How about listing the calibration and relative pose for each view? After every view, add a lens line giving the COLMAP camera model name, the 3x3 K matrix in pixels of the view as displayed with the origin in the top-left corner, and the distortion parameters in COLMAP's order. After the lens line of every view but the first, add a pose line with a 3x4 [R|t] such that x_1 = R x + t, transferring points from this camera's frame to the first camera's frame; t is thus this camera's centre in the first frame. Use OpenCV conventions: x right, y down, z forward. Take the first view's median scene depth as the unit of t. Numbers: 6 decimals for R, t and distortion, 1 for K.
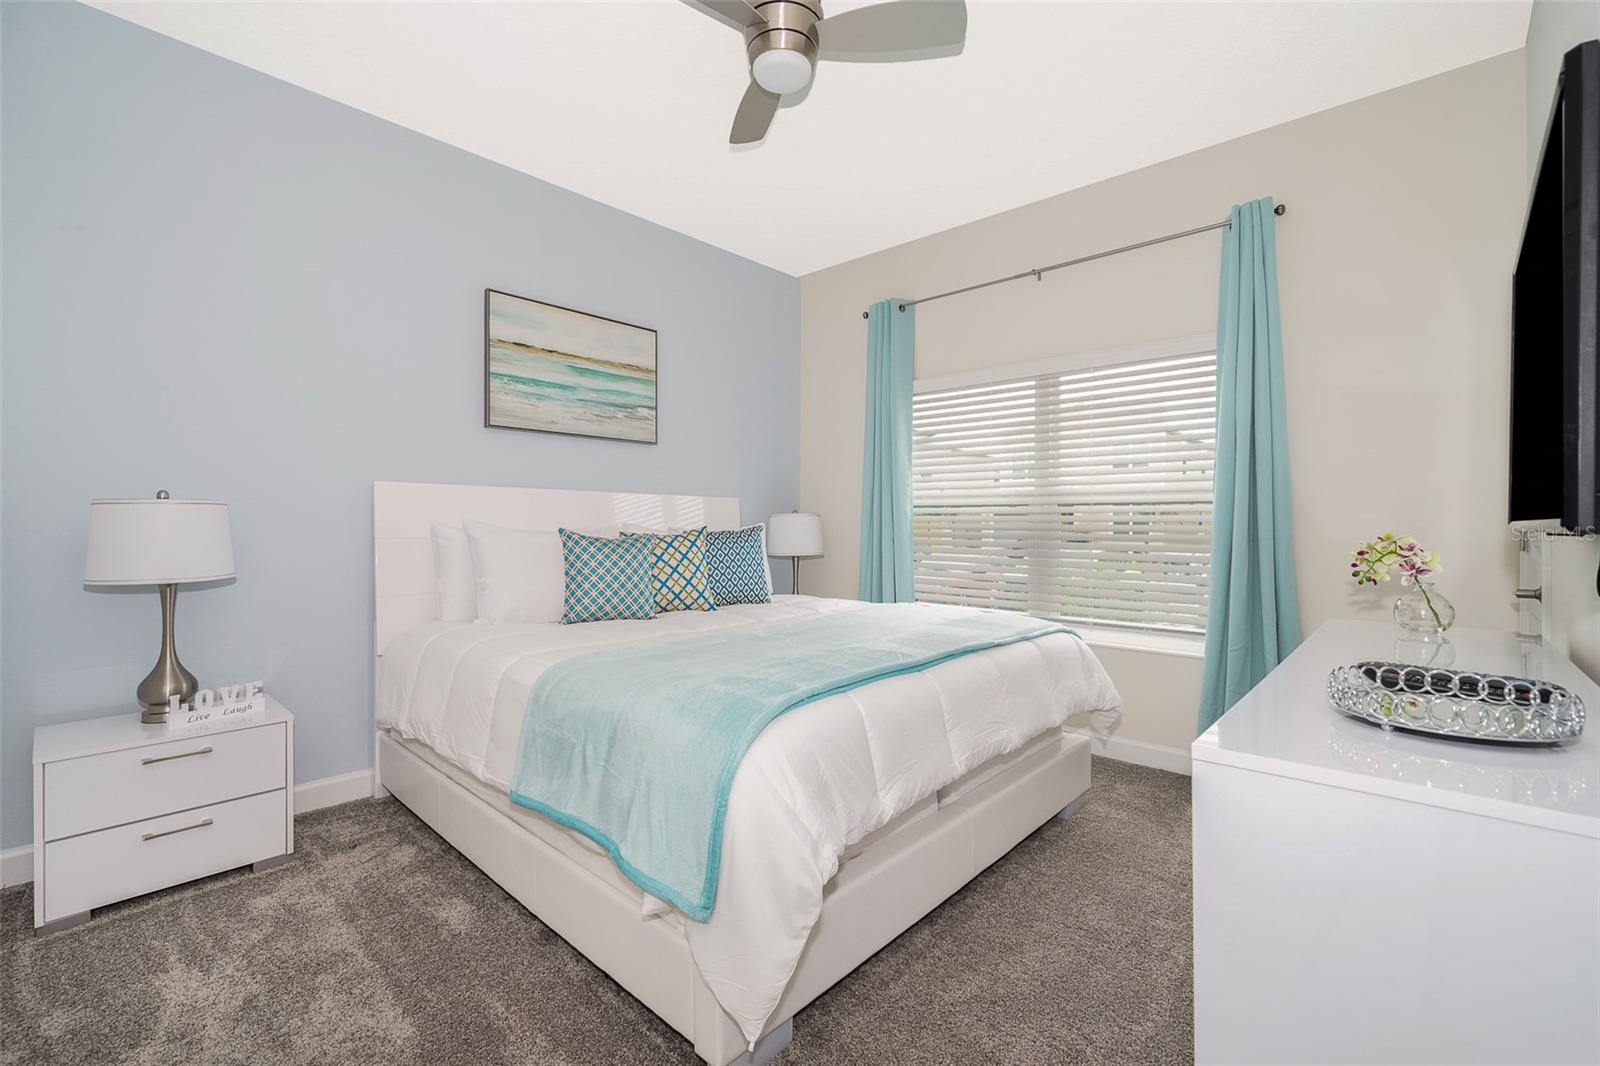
lens RADIAL K [[684.0, 0, 800.3], [0, 684.0, 530.0], [0, 0, 1]] dist [0.001996, 0.000258]
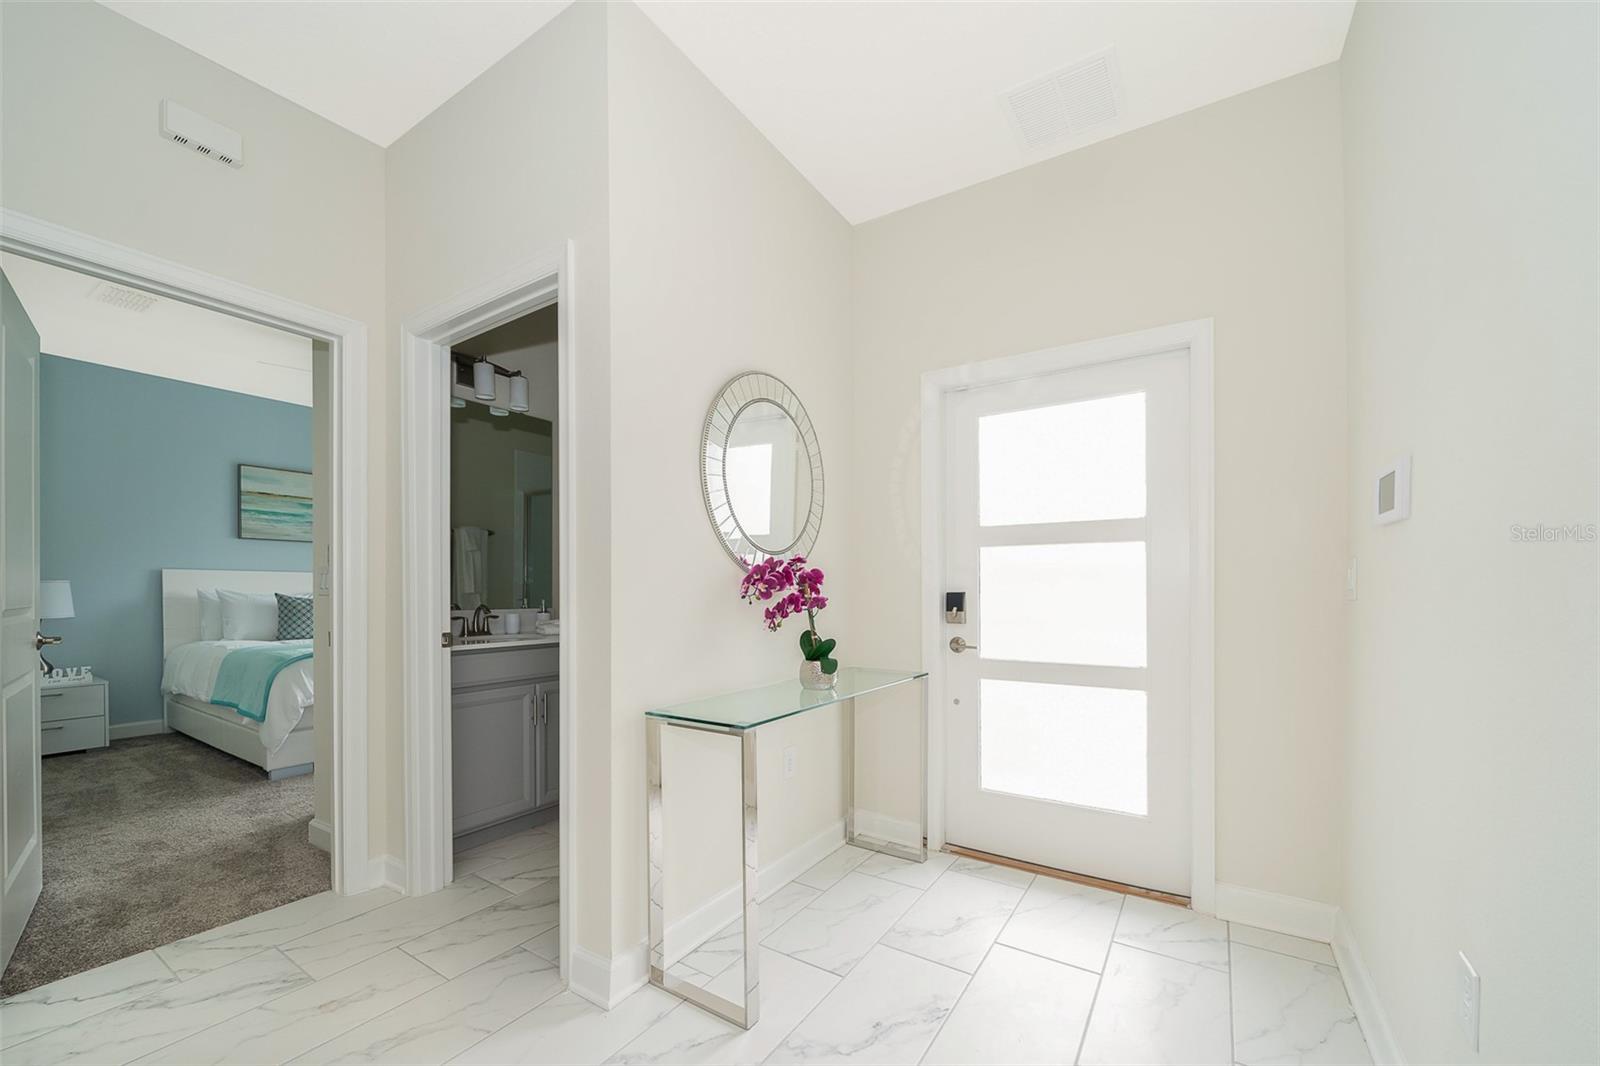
lens RADIAL K [[615.3, 0, 820.0], [0, 615.3, 604.0], [0, 0, 1]] dist [0.001147, -0.000056]
pose [[0.983141, -0.004387, 0.182795, 0.868893], [0.003447, 0.999979, 0.005458, 0.024573], [-0.182815, -0.004736, 0.983136, -1.029059]]
